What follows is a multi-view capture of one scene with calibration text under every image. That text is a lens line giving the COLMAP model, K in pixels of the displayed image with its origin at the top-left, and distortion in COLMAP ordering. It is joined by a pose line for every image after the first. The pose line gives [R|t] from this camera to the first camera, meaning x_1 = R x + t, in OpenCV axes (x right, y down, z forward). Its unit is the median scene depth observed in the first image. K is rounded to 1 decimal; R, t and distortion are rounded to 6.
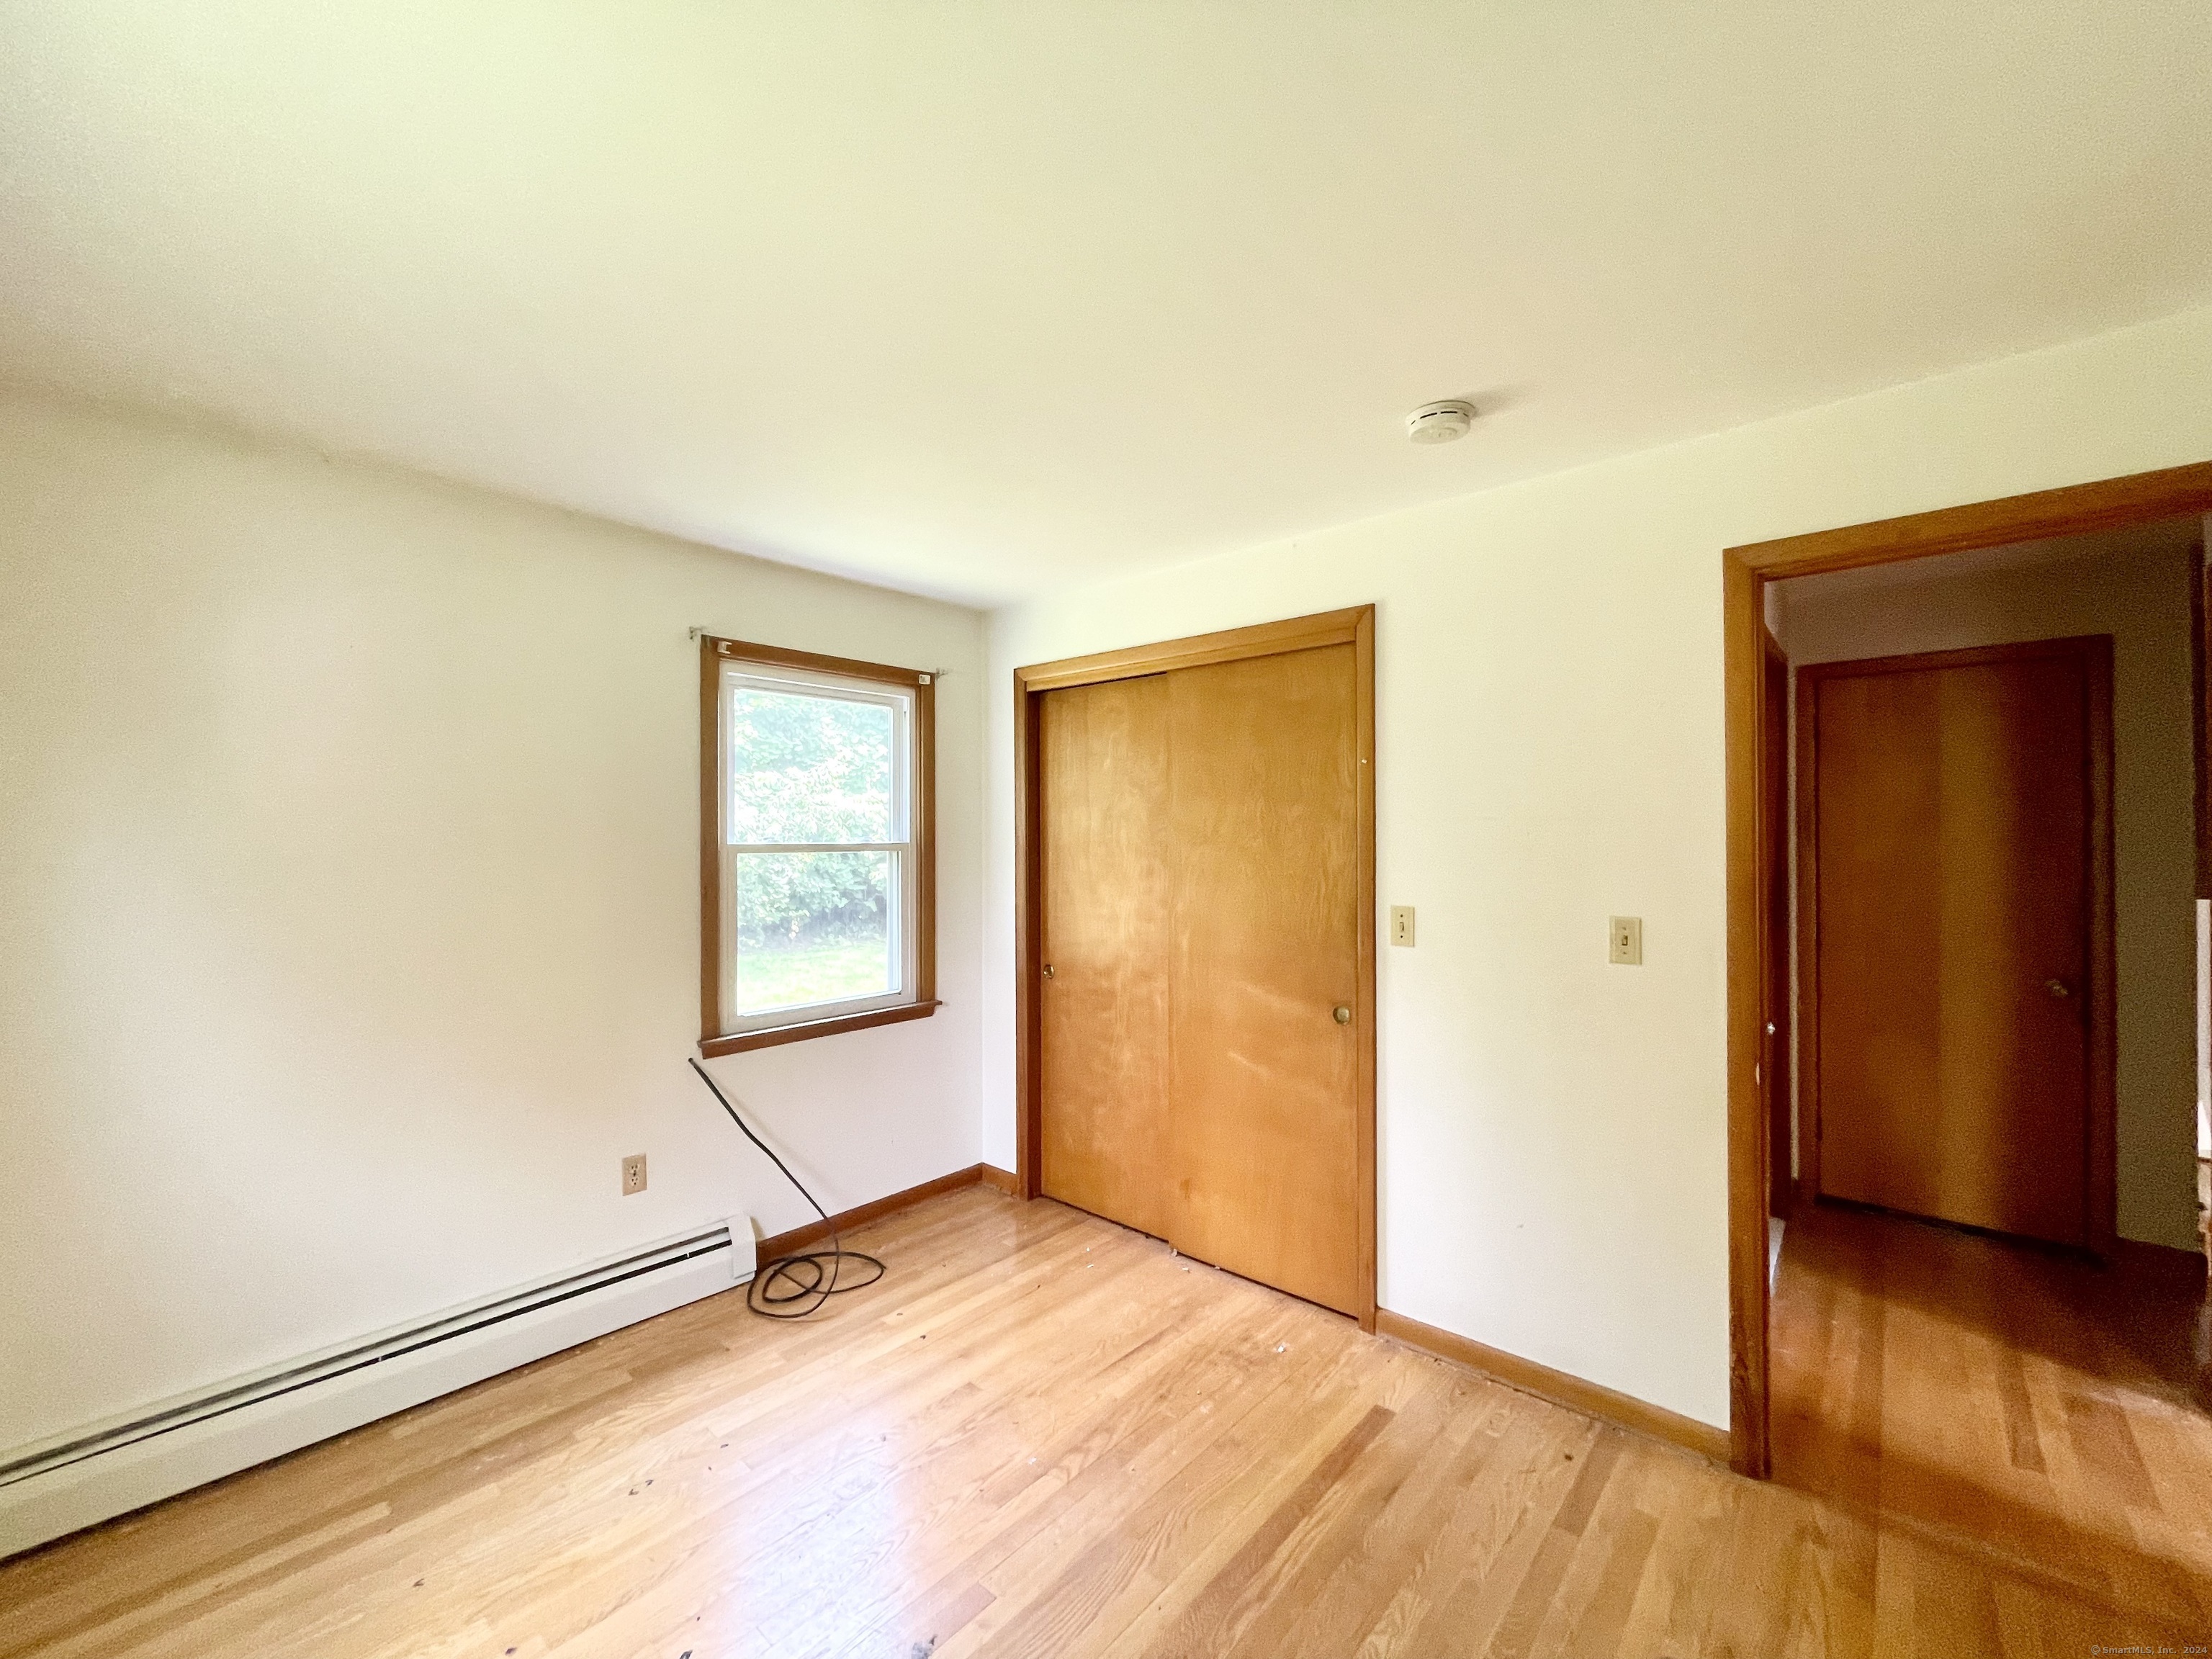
lens RADIAL K [[906.5, 0, 1109.4], [0, 906.5, 848.7], [0, 0, 1]] dist [0.001344, 0.001117]
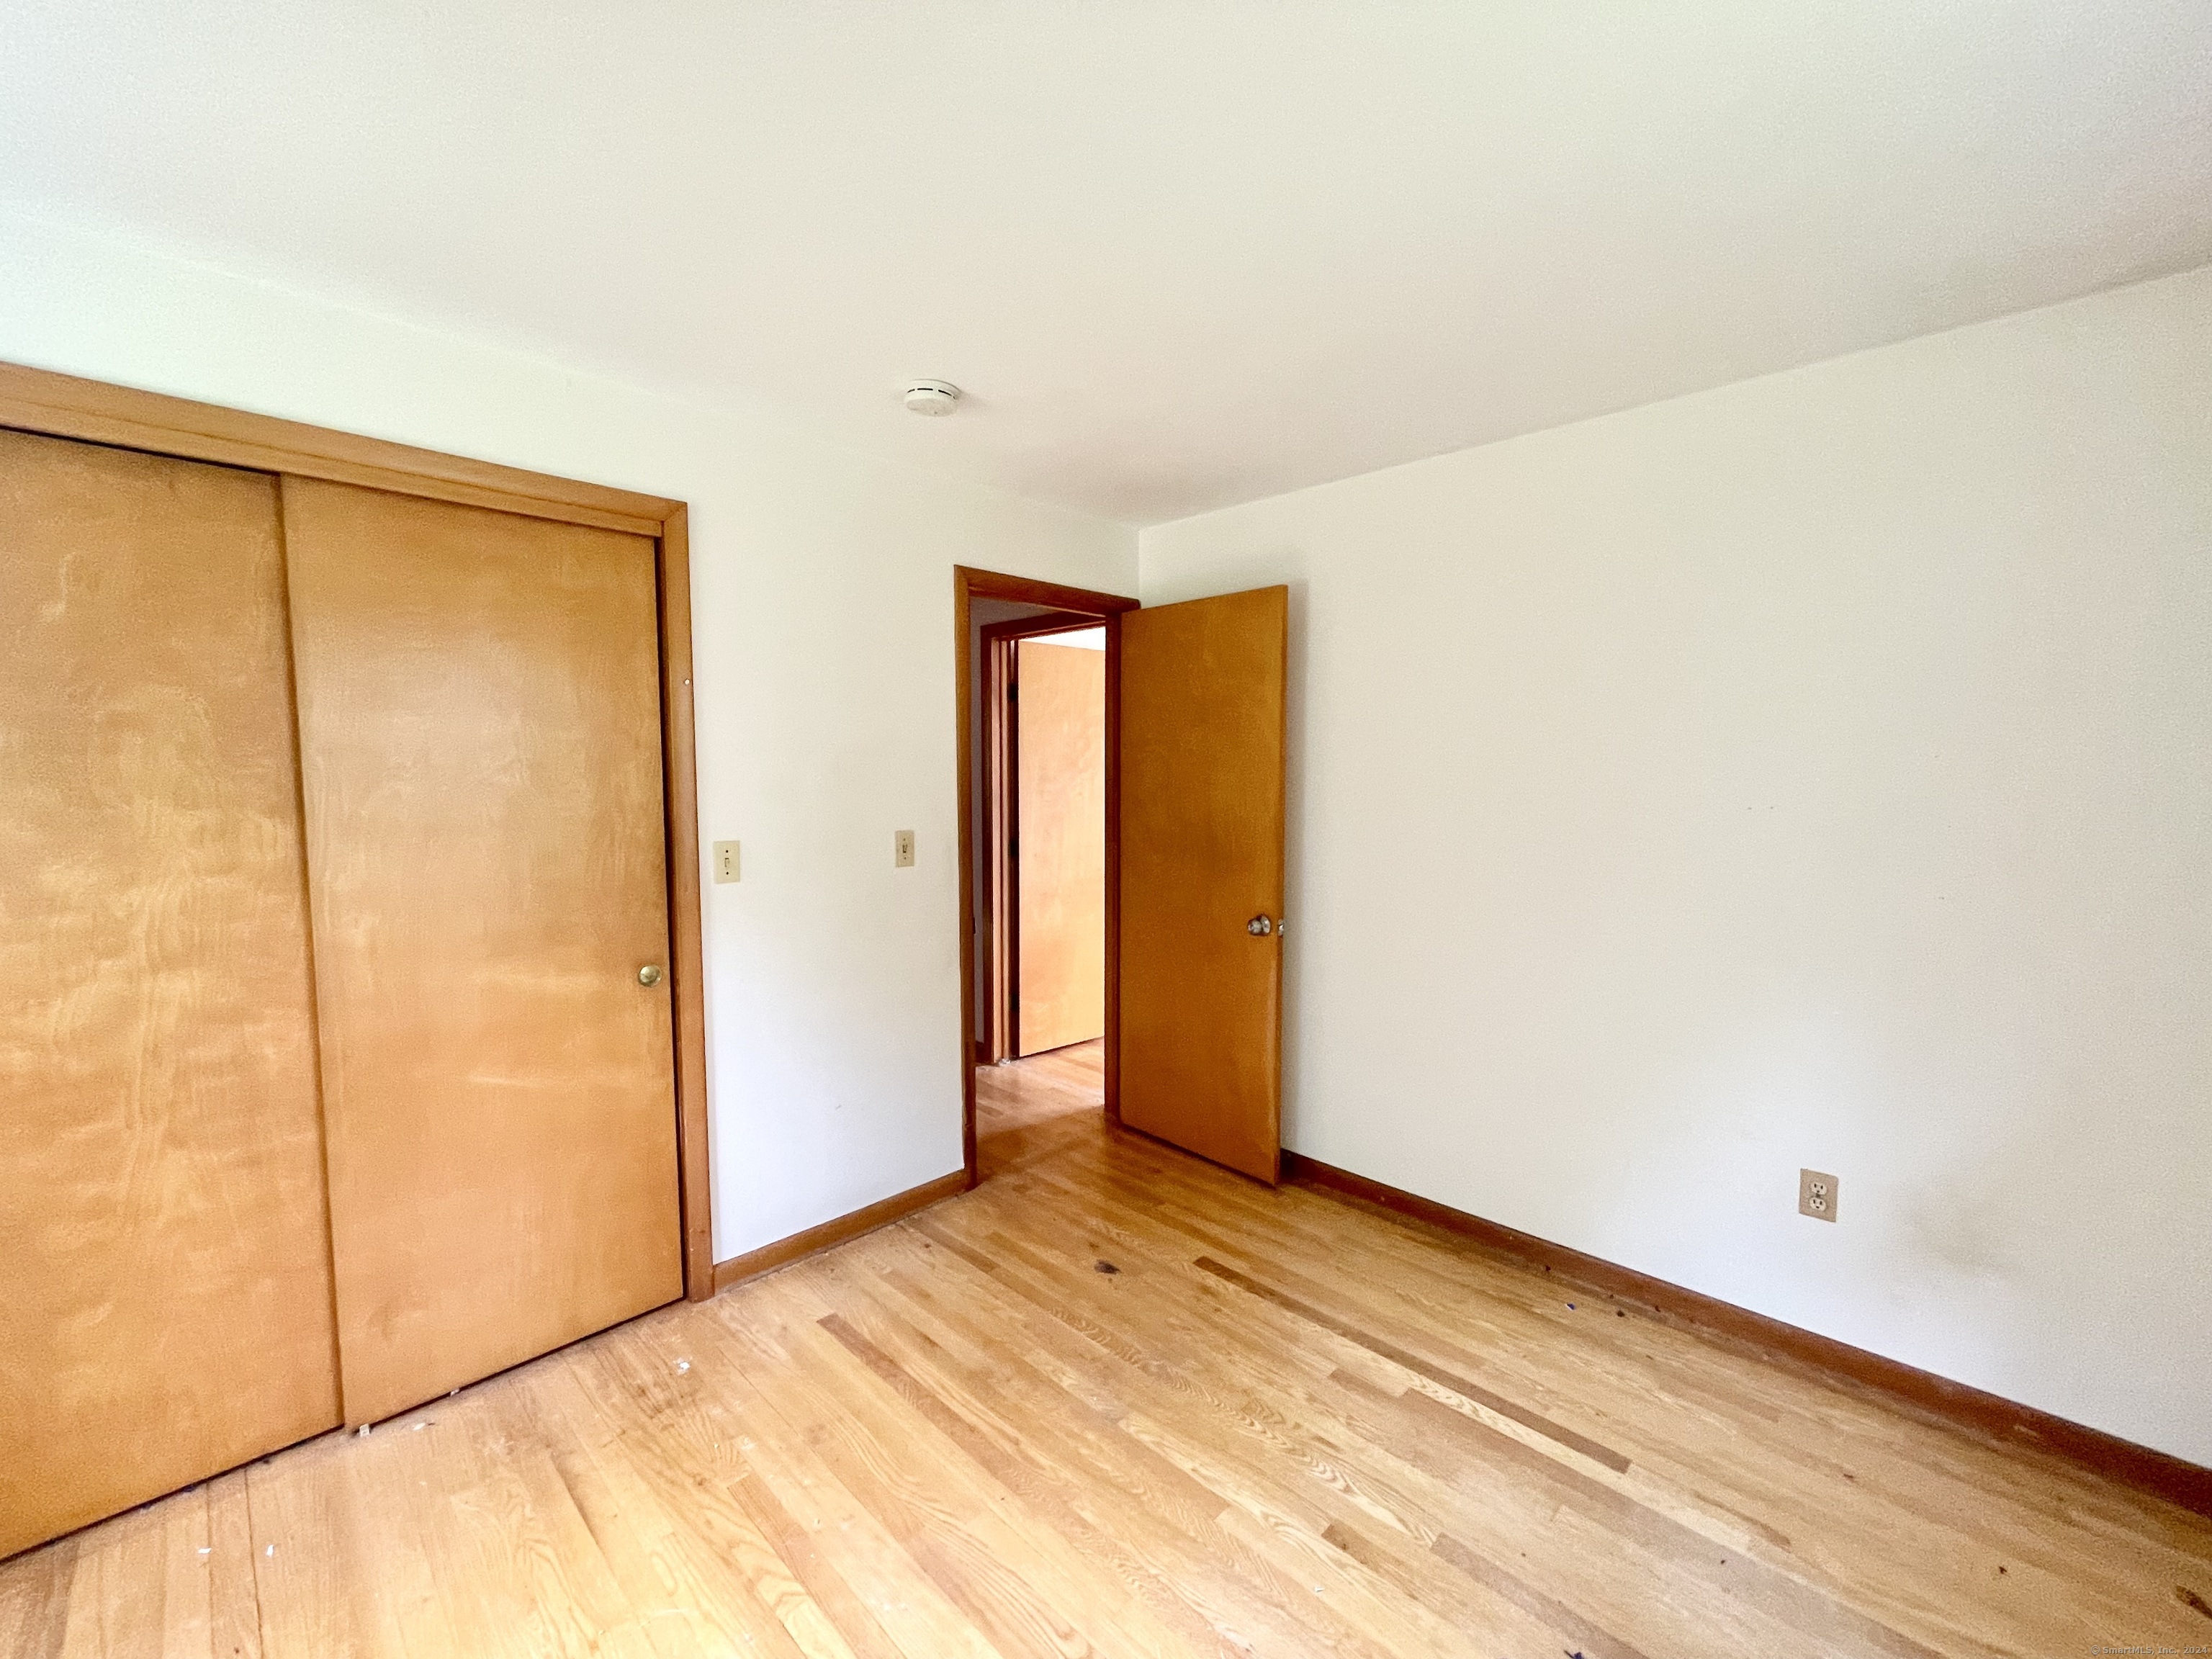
lens RADIAL K [[906.5, 0, 1099.6], [0, 906.5, 839.1], [0, 0, 1]] dist [0.001344, 0.001117]
pose [[0.056920, -0.078574, 0.995282, -0.598371], [0.007255, 0.996904, 0.078287, -0.009920], [-0.998352, 0.002765, 0.057314, 0.551638]]
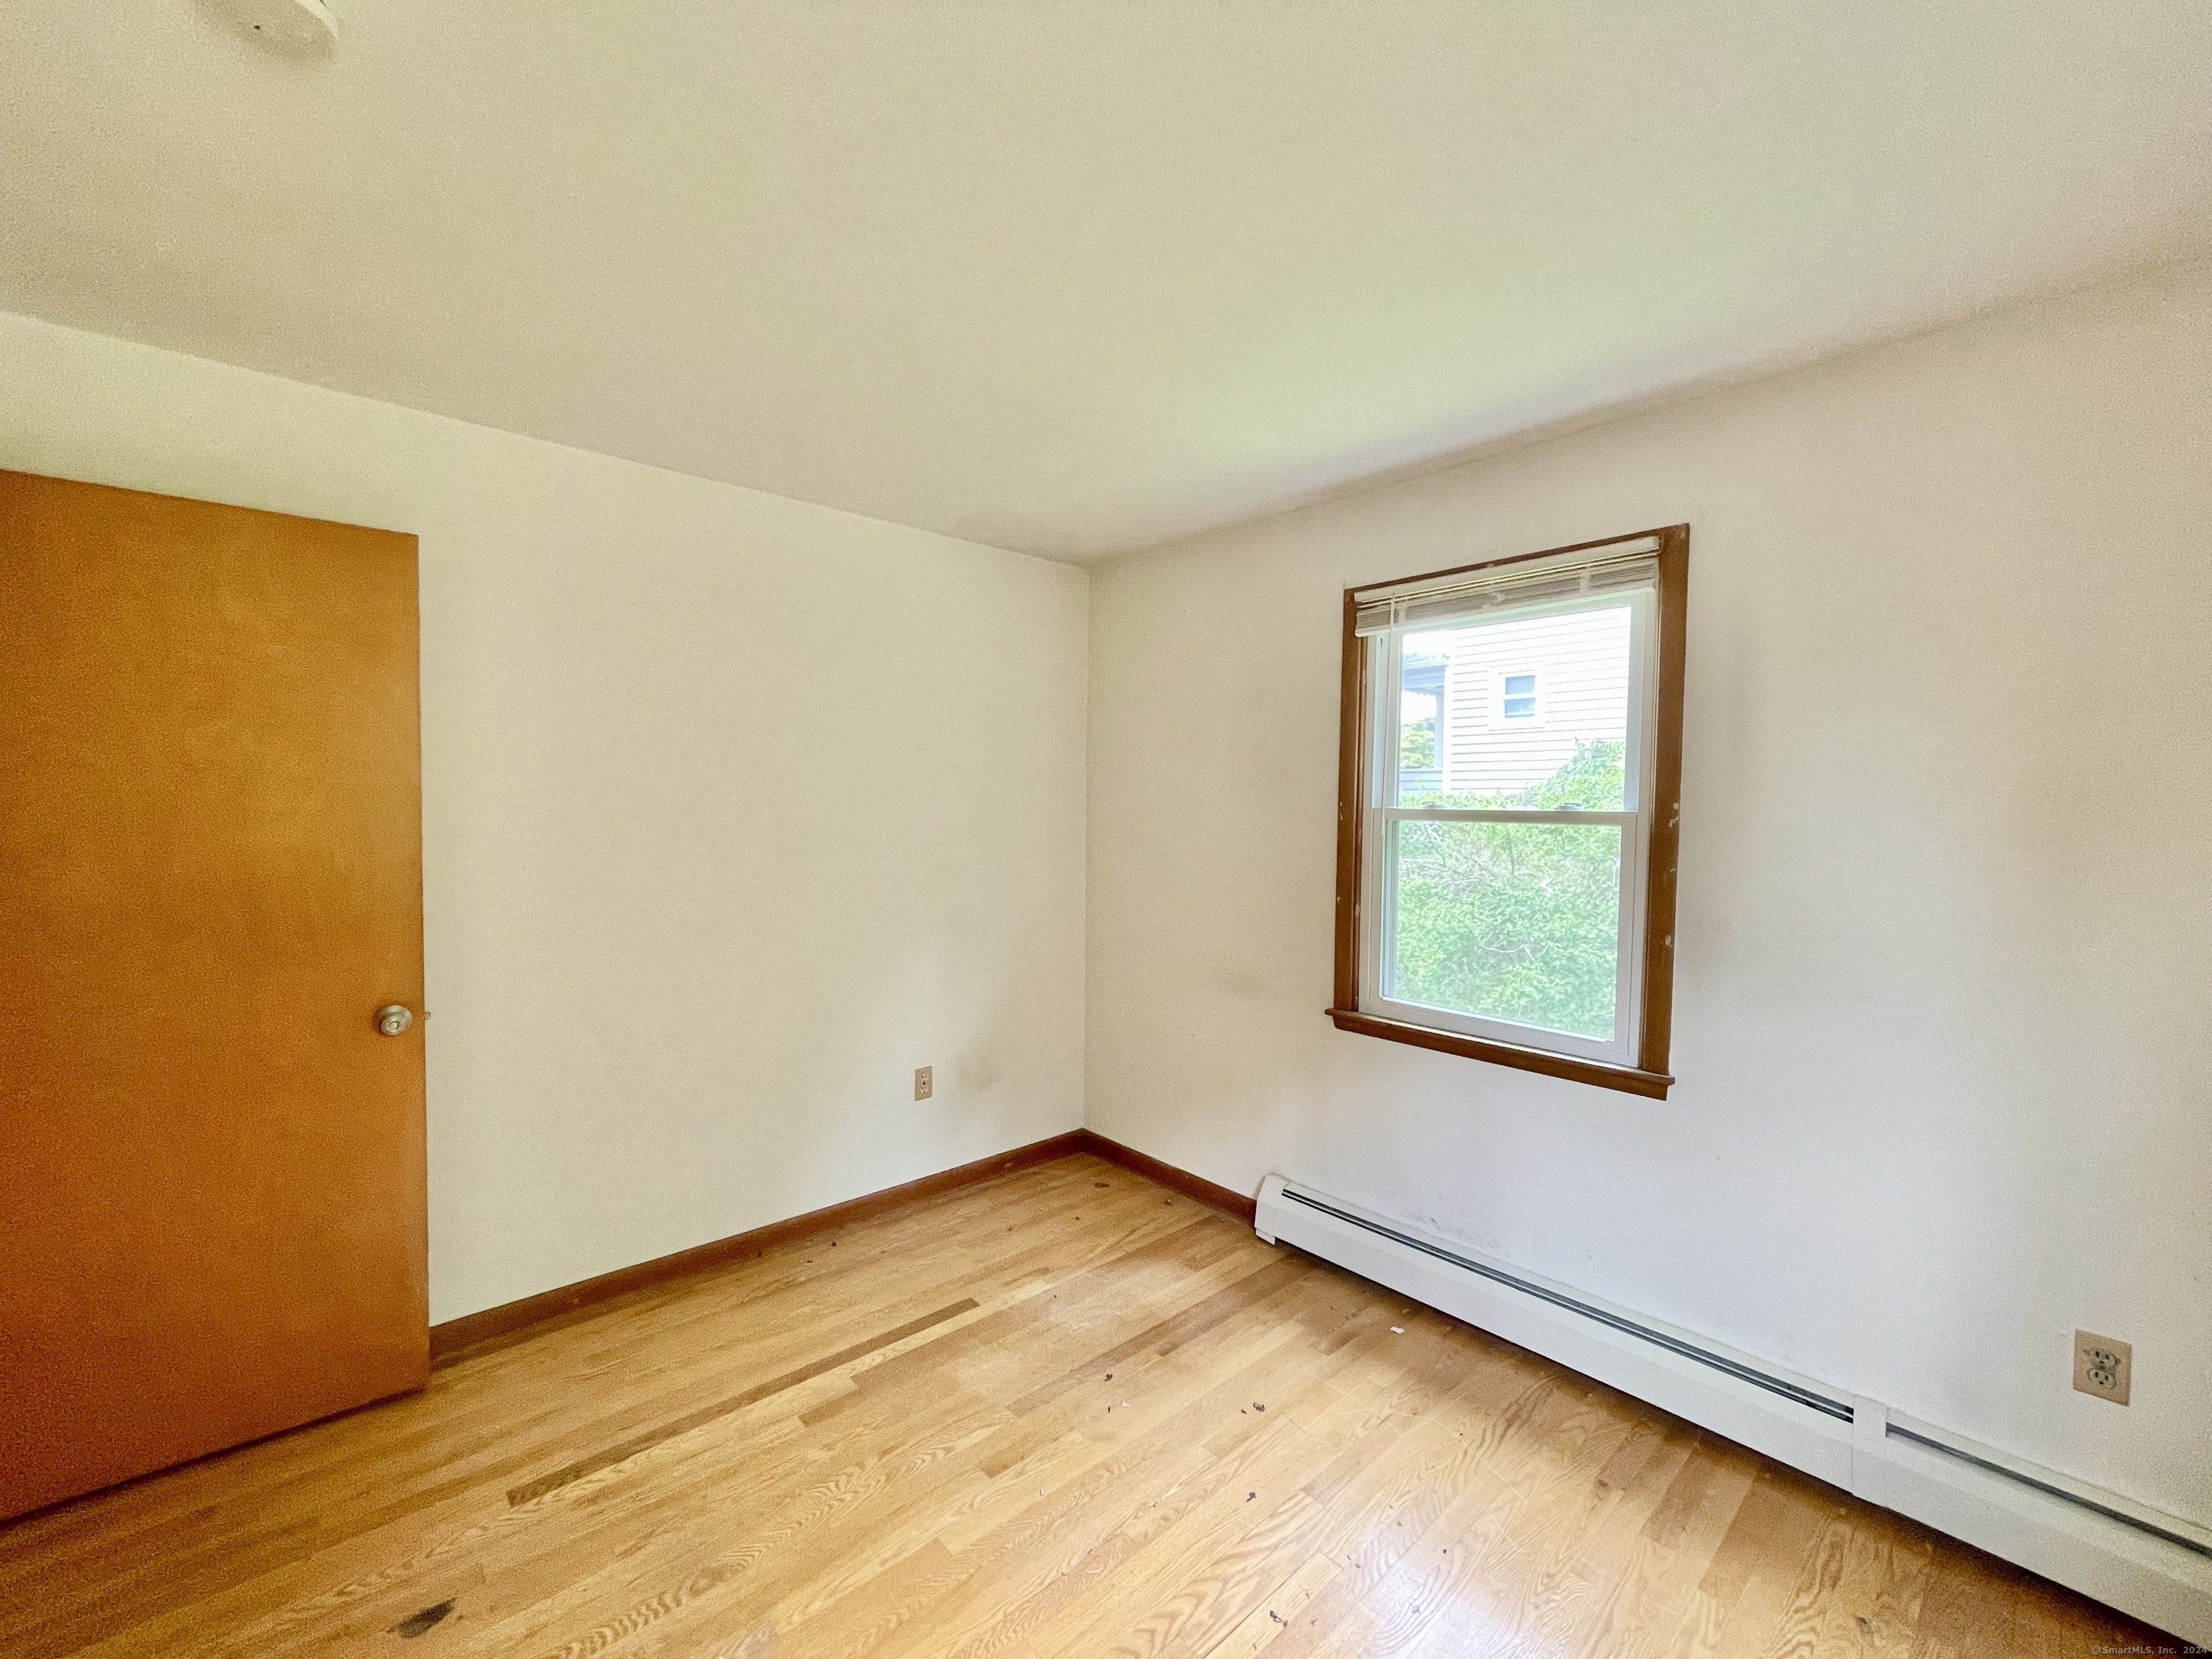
lens RADIAL K [[906.5, 0, 1109.5], [0, 906.5, 828.5], [0, 0, 1]] dist [0.001344, 0.001117]
pose [[-0.993523, -0.018488, 0.112118, -0.140097], [-0.014621, 0.999273, 0.035217, -0.011063], [-0.112688, 0.033350, -0.993071, 1.140766]]
